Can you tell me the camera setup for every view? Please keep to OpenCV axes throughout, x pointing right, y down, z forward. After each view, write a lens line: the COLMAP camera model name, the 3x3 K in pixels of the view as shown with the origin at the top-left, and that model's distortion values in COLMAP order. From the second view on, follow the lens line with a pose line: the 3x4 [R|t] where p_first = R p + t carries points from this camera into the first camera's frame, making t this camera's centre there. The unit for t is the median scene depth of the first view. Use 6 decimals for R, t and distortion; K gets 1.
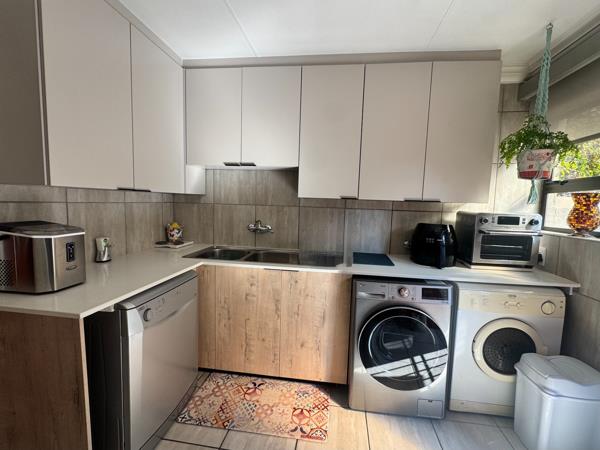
lens RADIAL K [[239.7, 0, 300.0], [0, 239.7, 225.0], [0, 0, 1]] dist [-0.000499, -0.000130]
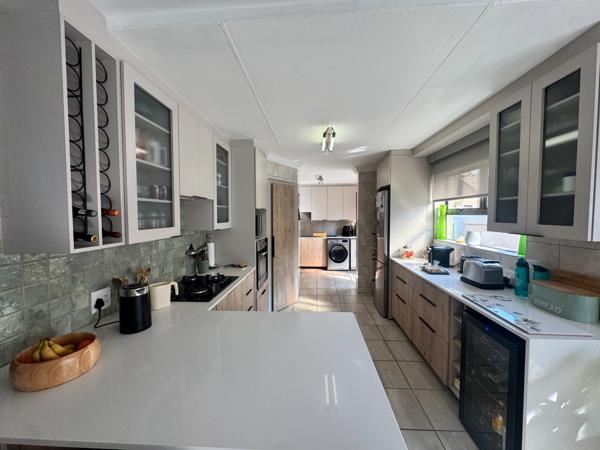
lens RADIAL K [[239.7, 0, 300.0], [0, 239.7, 225.0], [0, 0, 1]] dist [-0.000499, -0.000130]
pose [[0.993496, -0.041700, 0.105960, -0.591363], [0.047208, 0.997632, -0.050016, 0.136342], [-0.103624, 0.054693, 0.993112, -2.716982]]
